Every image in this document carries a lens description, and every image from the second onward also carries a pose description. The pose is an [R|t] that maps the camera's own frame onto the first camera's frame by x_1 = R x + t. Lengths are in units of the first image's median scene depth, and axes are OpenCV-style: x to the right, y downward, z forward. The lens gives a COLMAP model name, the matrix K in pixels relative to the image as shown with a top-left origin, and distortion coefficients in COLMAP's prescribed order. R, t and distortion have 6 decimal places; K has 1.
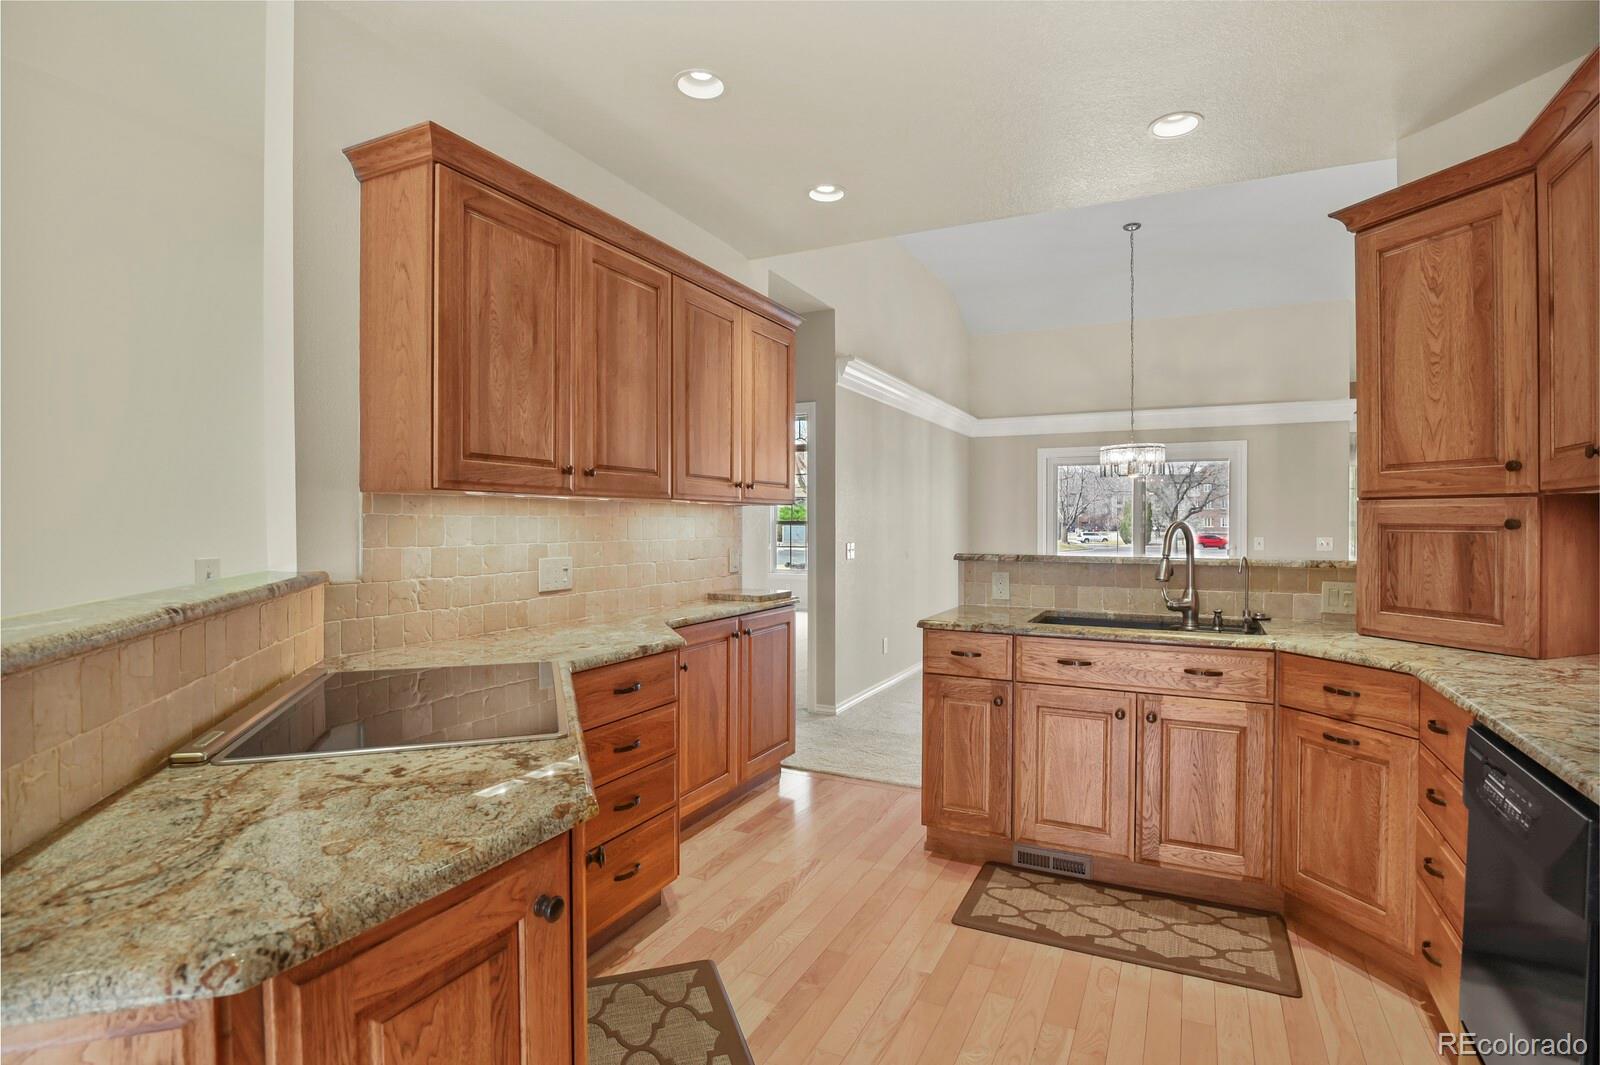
lens RADIAL K [[787.4, 0, 821.2], [0, 787.4, 530.2], [0, 0, 1]] dist [-0.020791, -0.006165]
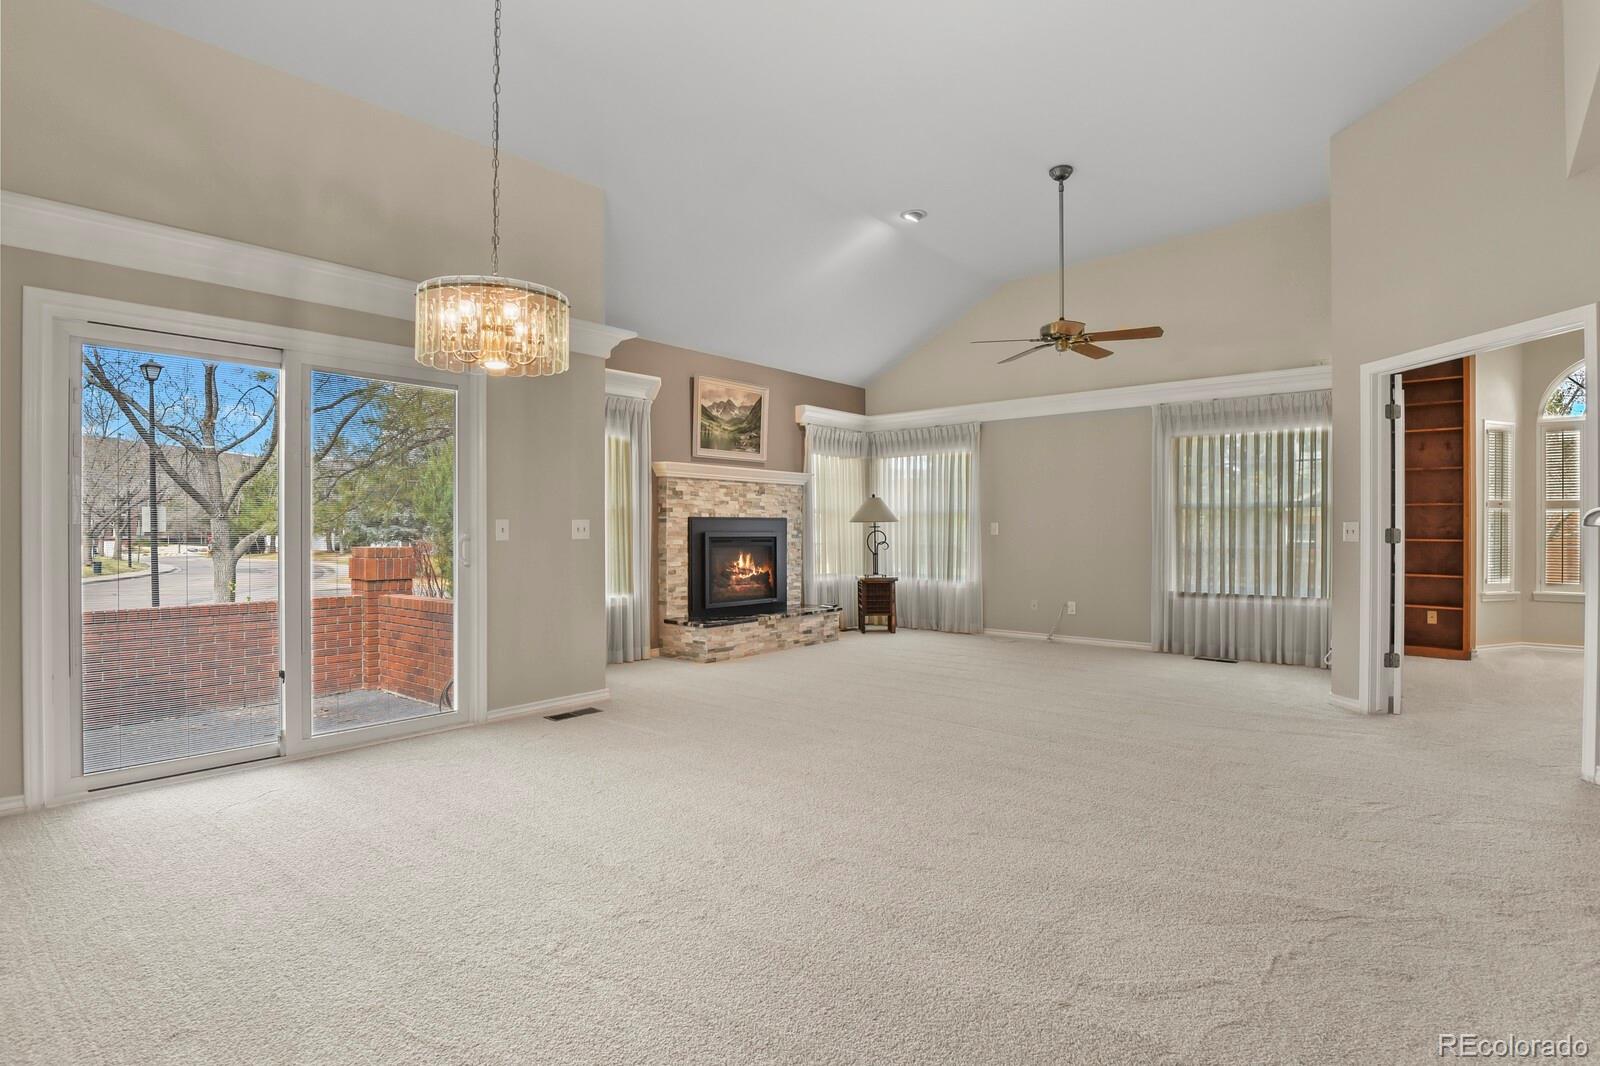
lens RADIAL K [[787.4, 0, 807.4], [0, 787.4, 525.6], [0, 0, 1]] dist [-0.020791, -0.006165]
pose [[0.262406, 0.000654, 0.964957, 0.059741], [0.010684, 0.999937, -0.003583, 0.056226], [-0.964898, 0.011250, 0.262383, 1.768584]]
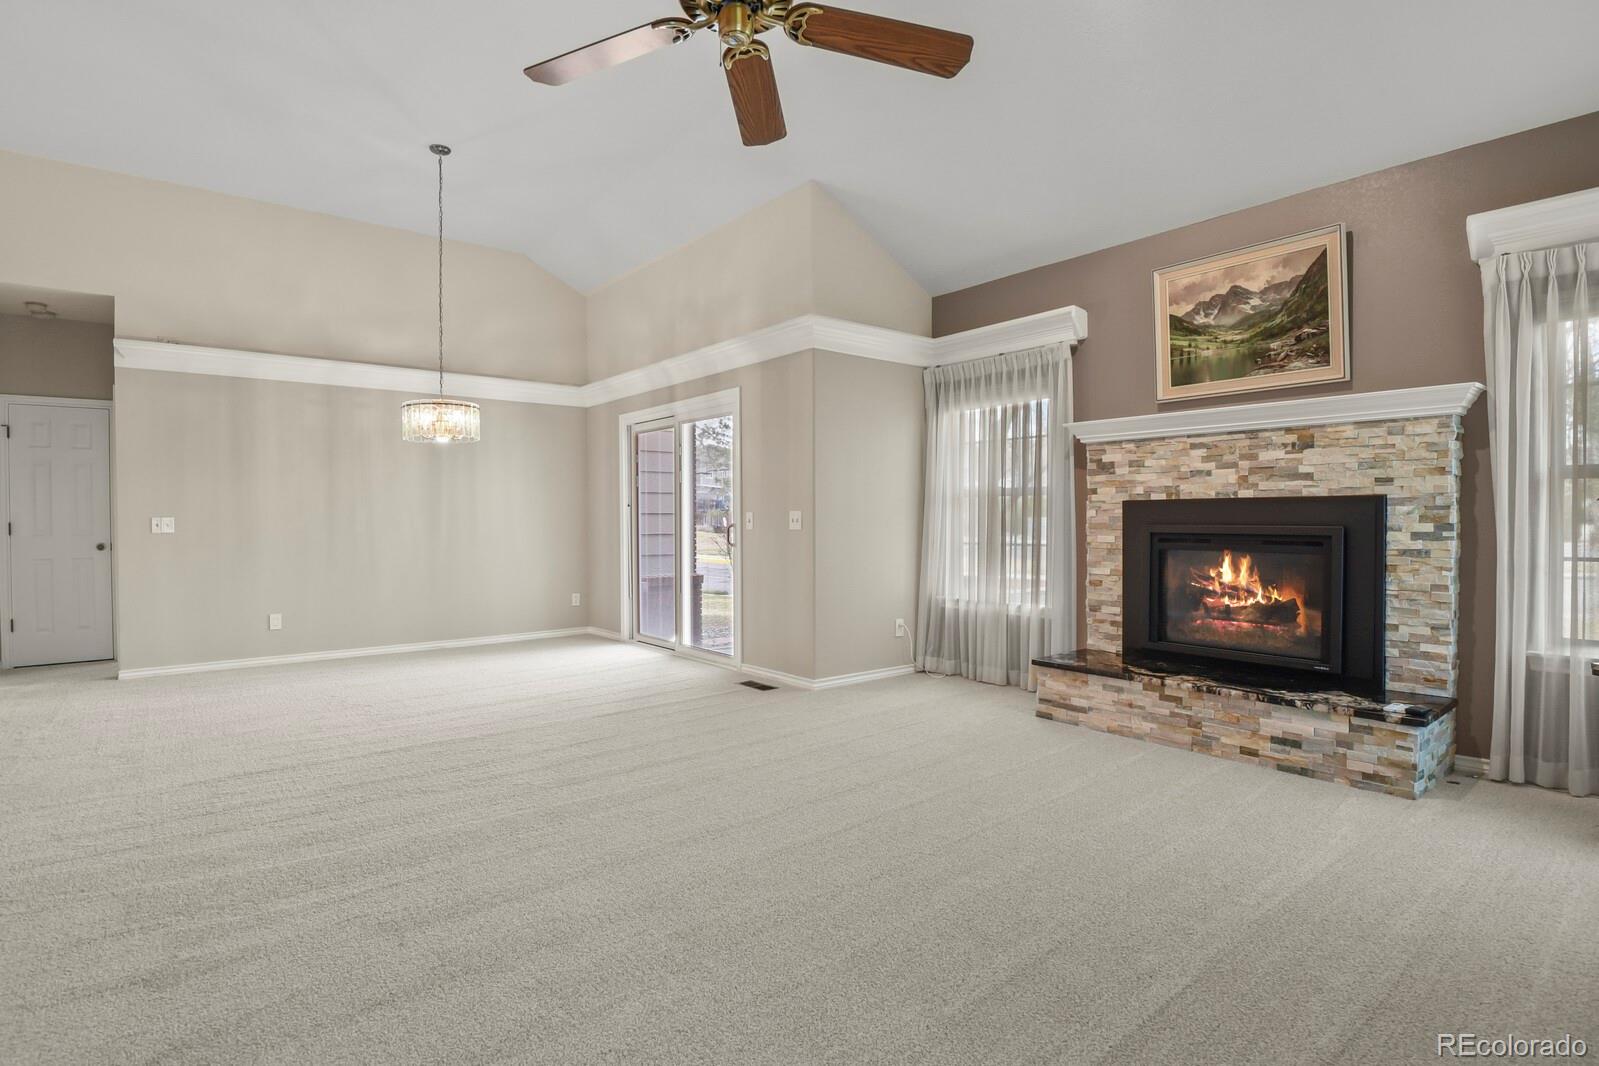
lens RADIAL K [[786.9, 0, 823.1], [0, 786.9, 528.6], [0, 0, 1]] dist [-0.020791, -0.006165]
pose [[0.907761, -0.001122, -0.419486, 2.791239], [0.003441, 0.999983, 0.004772, 0.064247], [0.419473, -0.005775, 0.907749, 0.970107]]
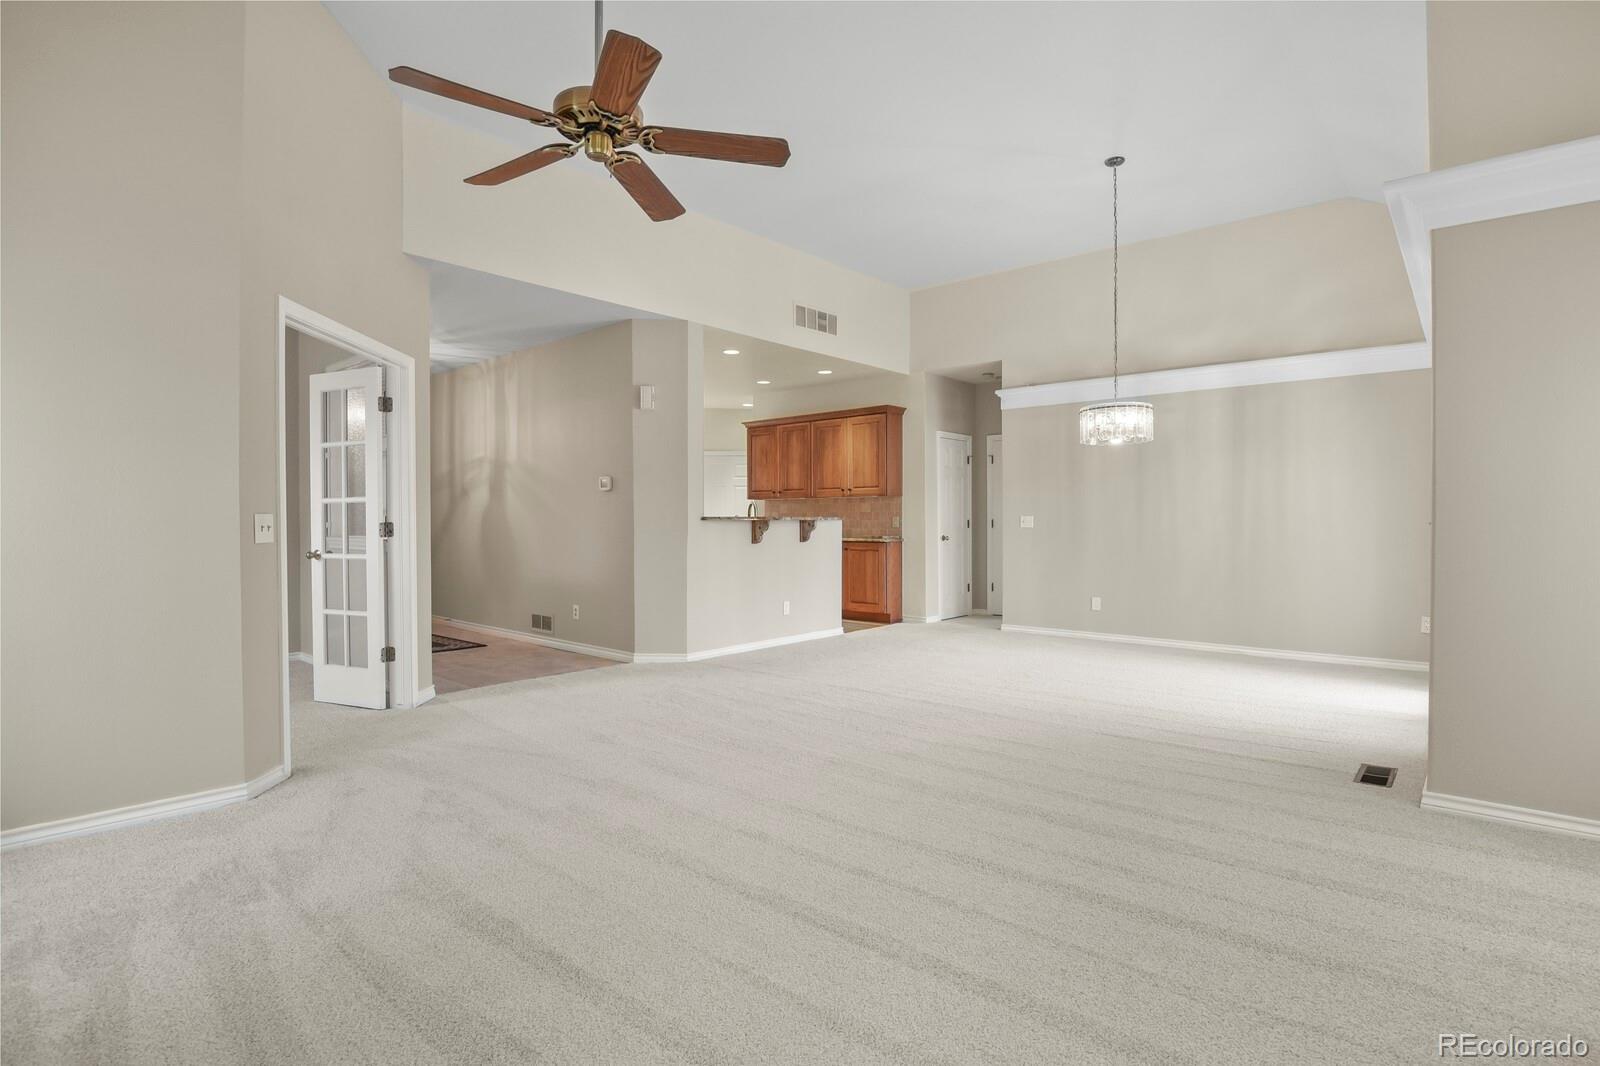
lens RADIAL K [[787.4, 0, 804.5], [0, 787.4, 528.3], [0, 0, 1]] dist [-0.020791, -0.006165]
pose [[-0.276551, 0.010540, -0.960941, 3.318452], [-0.005541, 0.999906, 0.012562, 0.049959], [0.960983, 0.008799, -0.276467, 2.224945]]
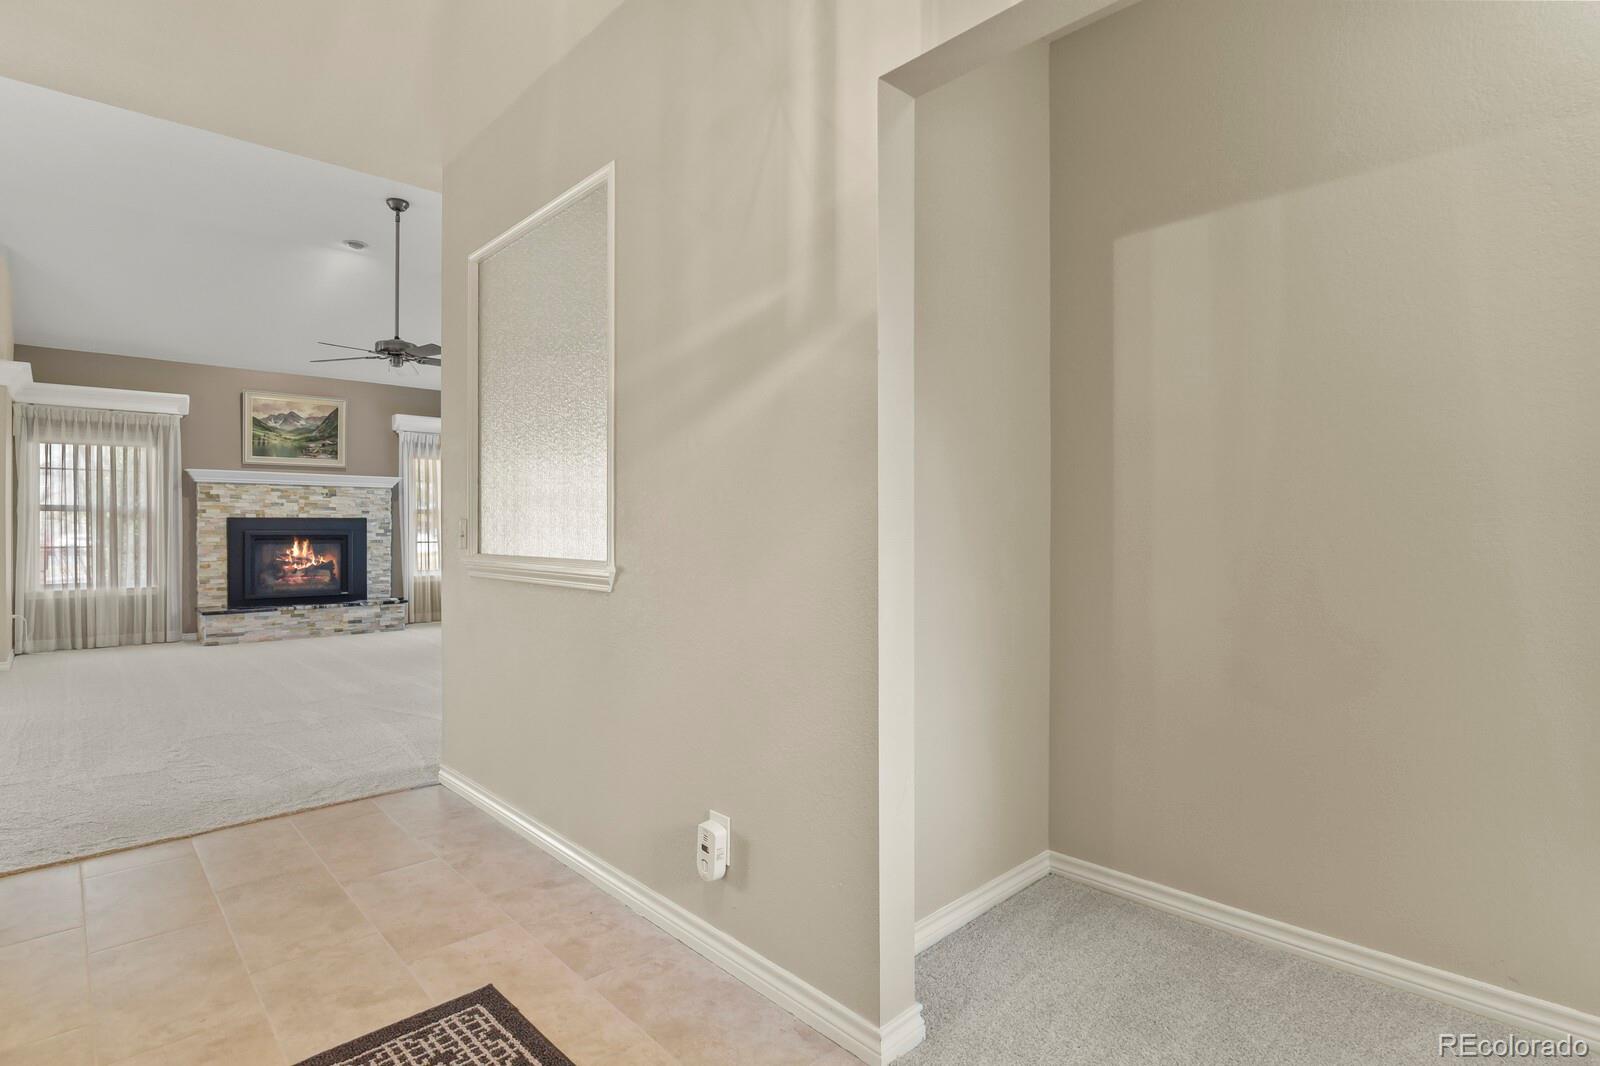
lens RADIAL K [[787.4, 0, 798.5], [0, 787.4, 529.8], [0, 0, 1]] dist [-0.020791, -0.006165]
pose [[0.359976, -0.006964, 0.932935, 0.566728], [0.008853, 0.999953, 0.004048, 0.068624], [-0.932919, 0.006802, 0.360021, -0.361747]]
